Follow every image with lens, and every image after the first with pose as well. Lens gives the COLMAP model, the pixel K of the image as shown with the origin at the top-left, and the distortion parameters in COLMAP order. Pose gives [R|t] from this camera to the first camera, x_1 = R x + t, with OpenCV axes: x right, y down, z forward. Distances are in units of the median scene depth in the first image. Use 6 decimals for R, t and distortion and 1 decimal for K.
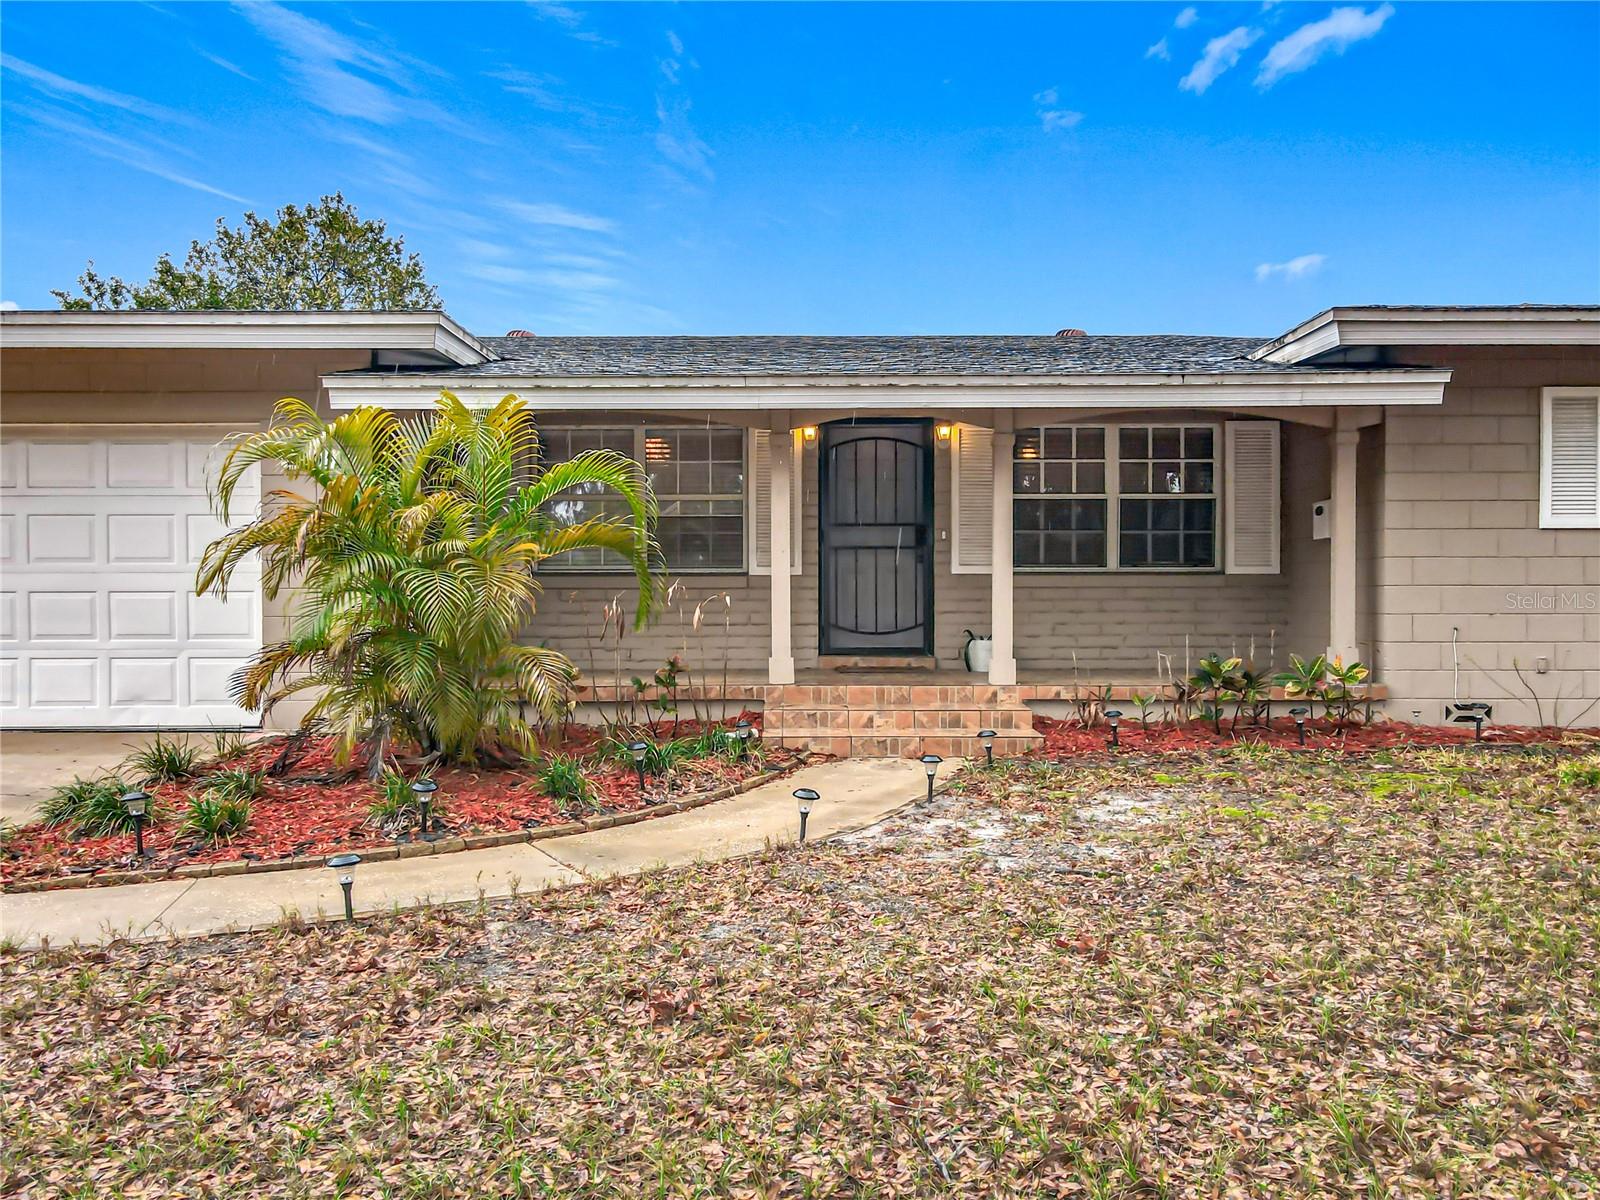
lens RADIAL K [[1194.5, 0, 800.0], [0, 1194.5, 600.0], [0, 0, 1]] dist [-0.006935, 0.002861]
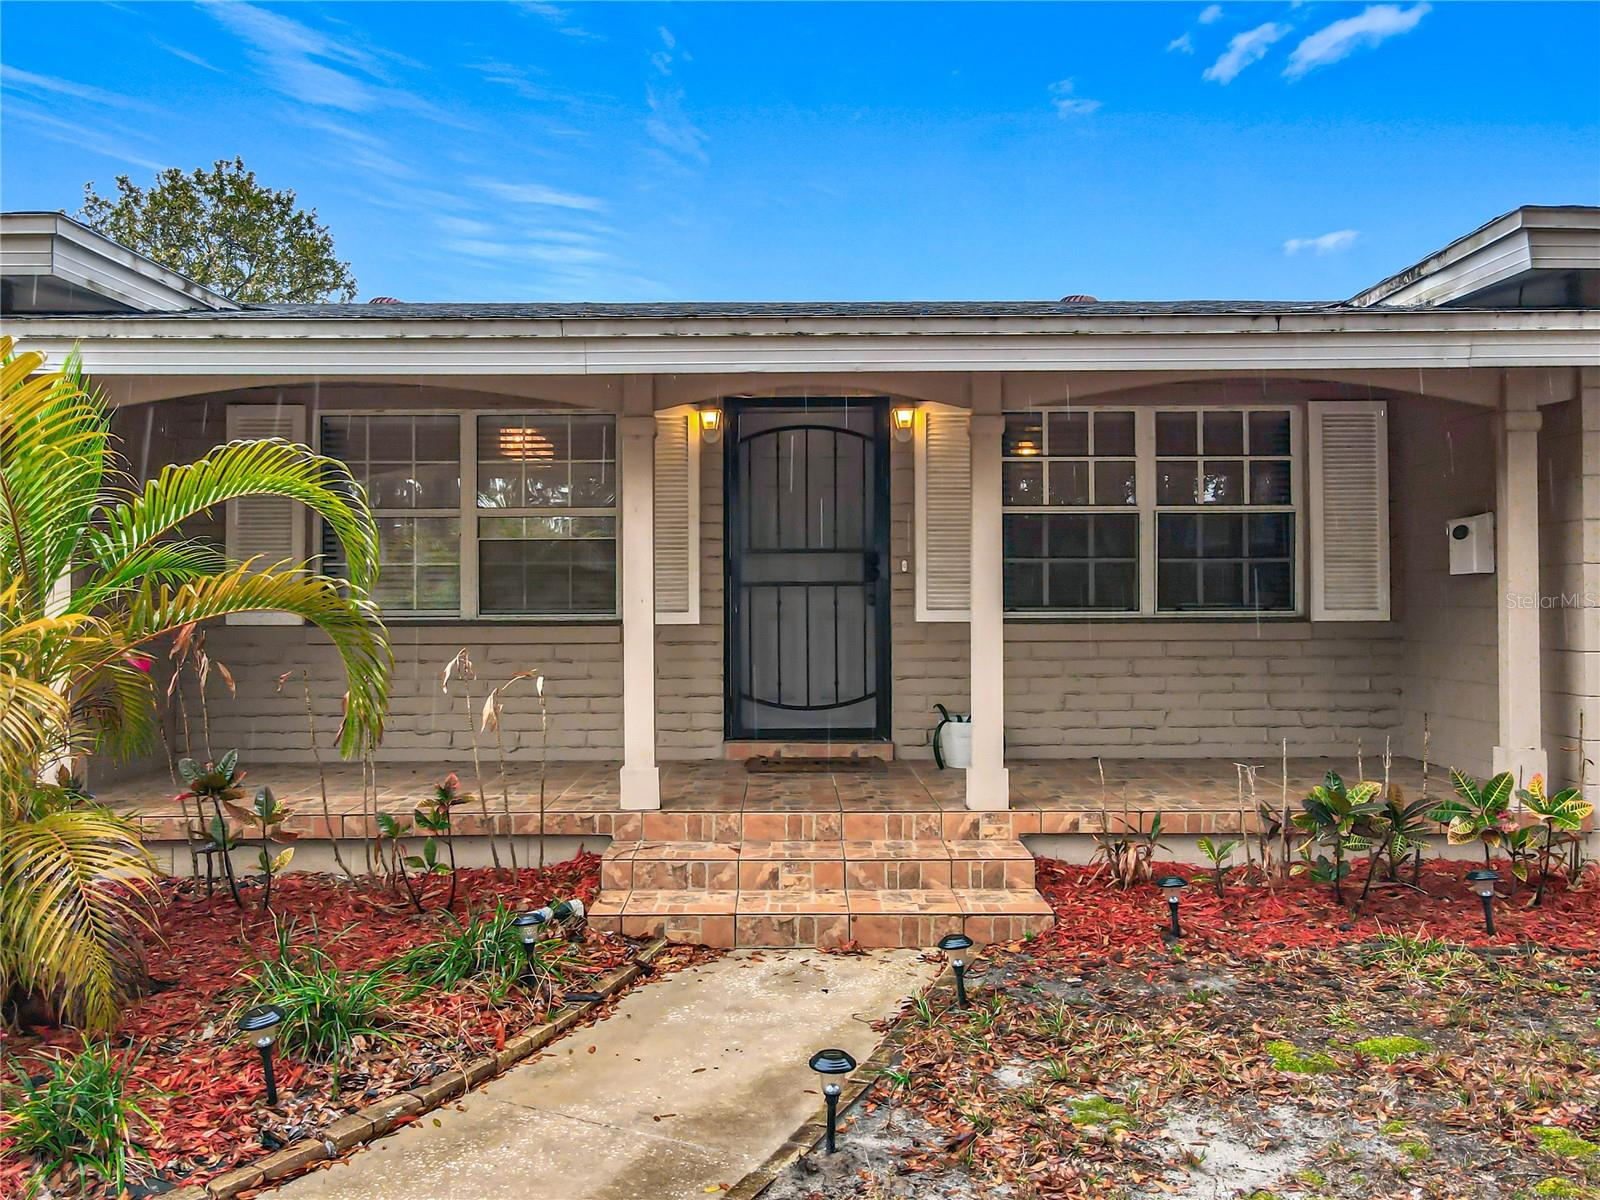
lens RADIAL K [[1215.0, 0, 793.6], [0, 1215.0, 571.7], [0, 0, 1]] dist [0.001052, 0.004666]
pose [[0.999999, -0.001701, -0.000316, 0.058397], [0.001692, 0.999655, -0.026223, -0.033962], [0.000361, 0.026222, 0.999656, 0.306235]]
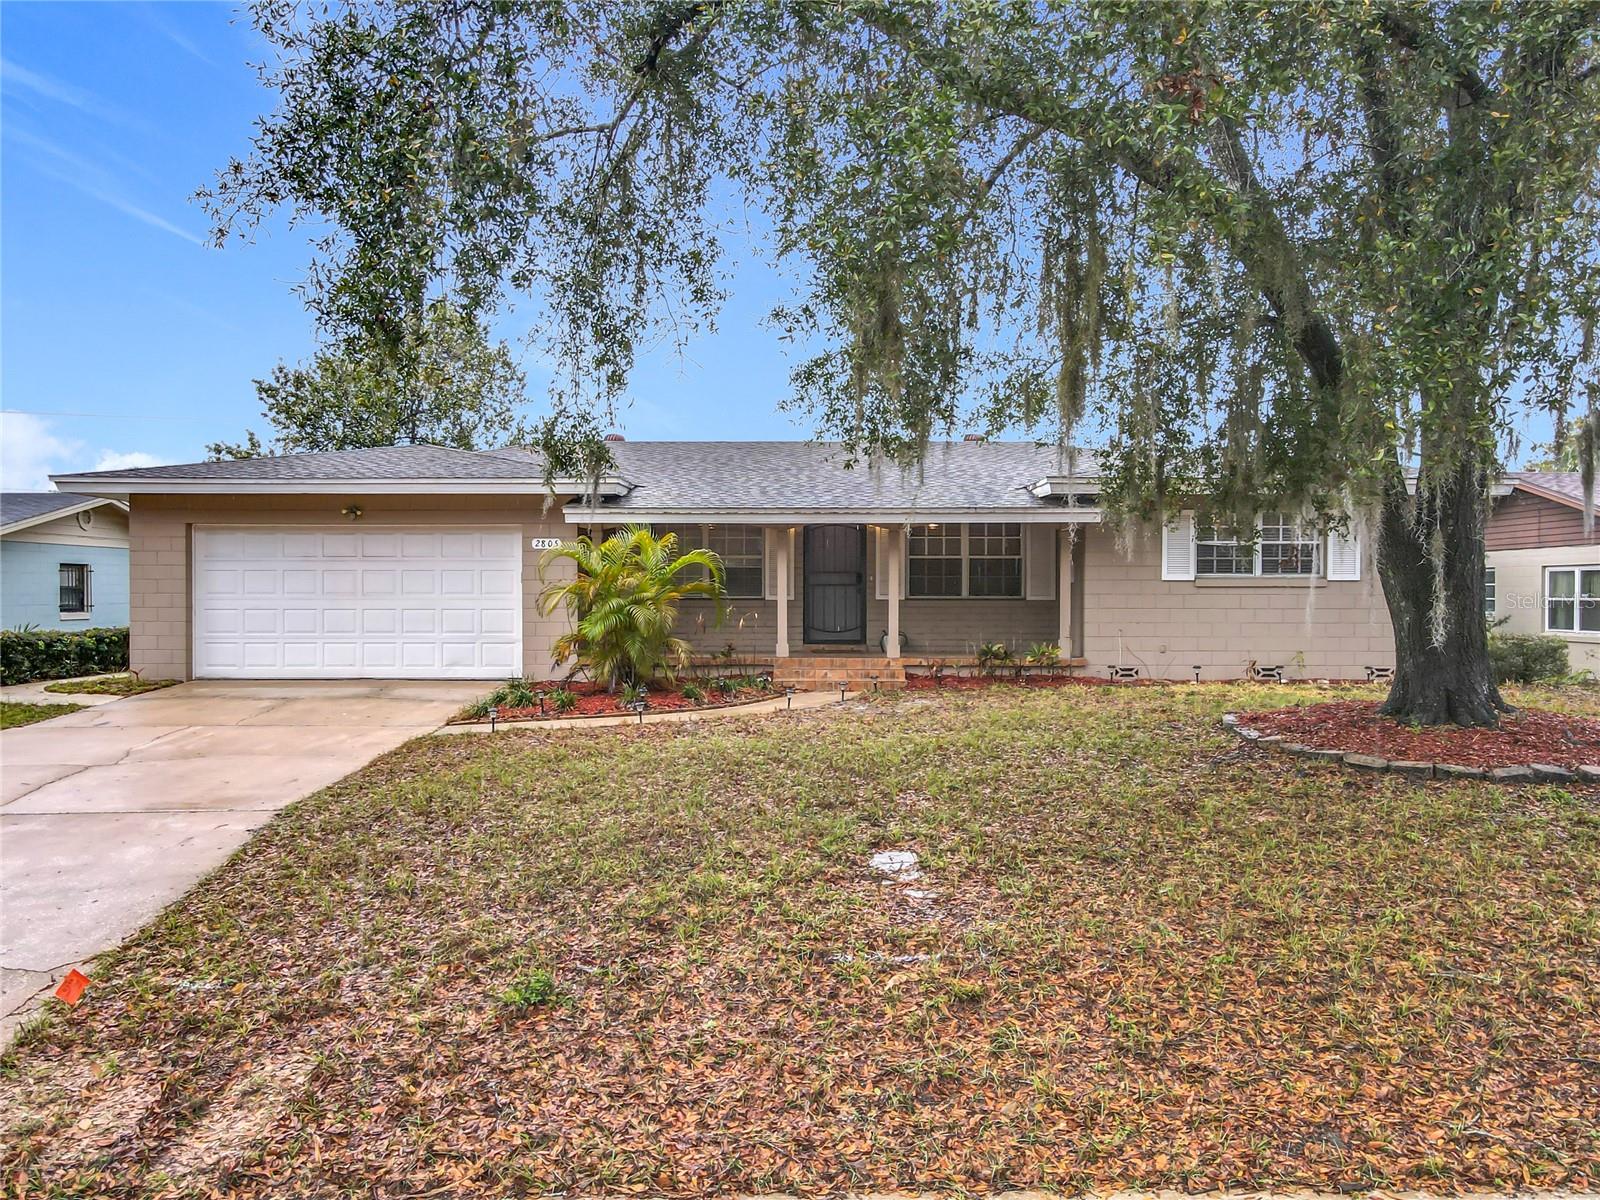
lens RADIAL K [[1254.5, 0, 800.0], [0, 1254.5, 600.0], [0, 0, 1]] dist [-0.063326, 0.004759]
pose [[0.999985, 0.002784, -0.004819, 0.020640], [-0.002773, 0.999993, 0.002415, -0.026729], [0.004826, -0.002401, 0.999985, -0.963148]]
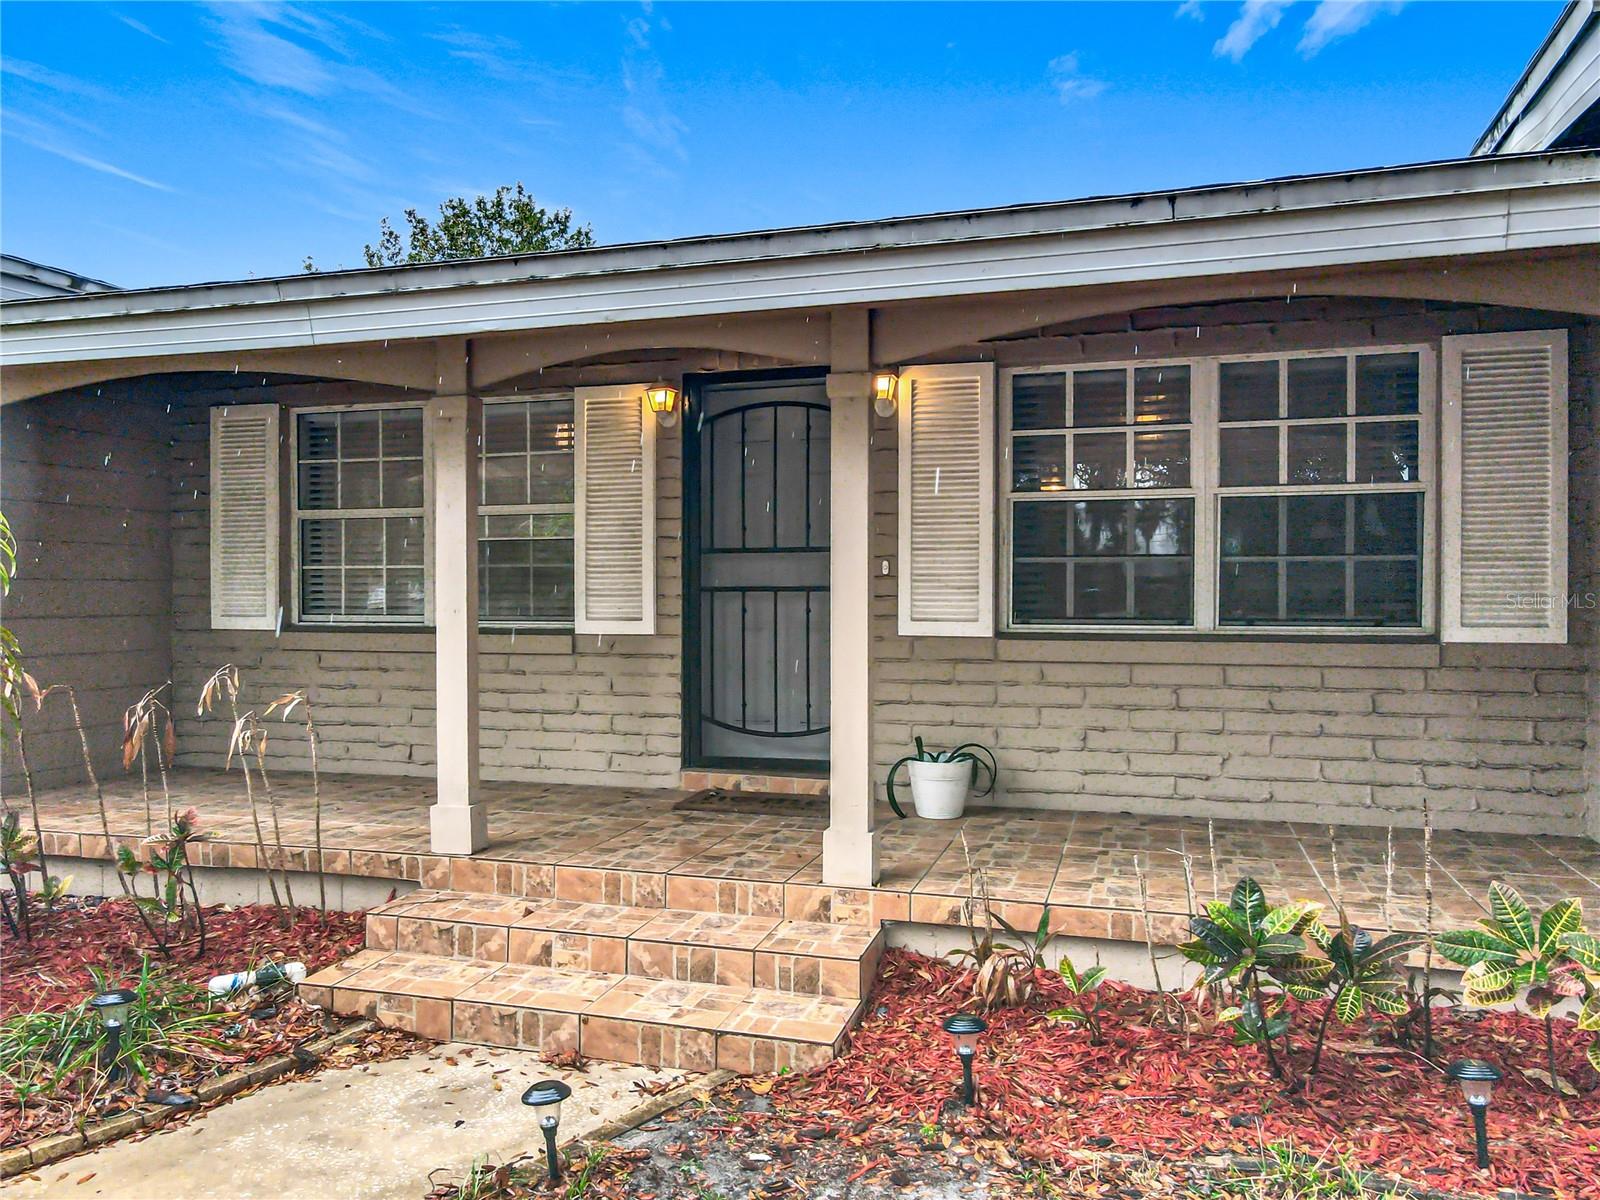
lens RADIAL K [[1190.7, 0, 787.2], [0, 1190.7, 594.1], [0, 0, 1]] dist [0.013333, 0.011460]
pose [[0.953581, 0.002069, -0.301128, 0.257731], [-0.003629, 0.999983, -0.004620, -0.040441], [0.301114, 0.005498, 0.953572, 0.458831]]
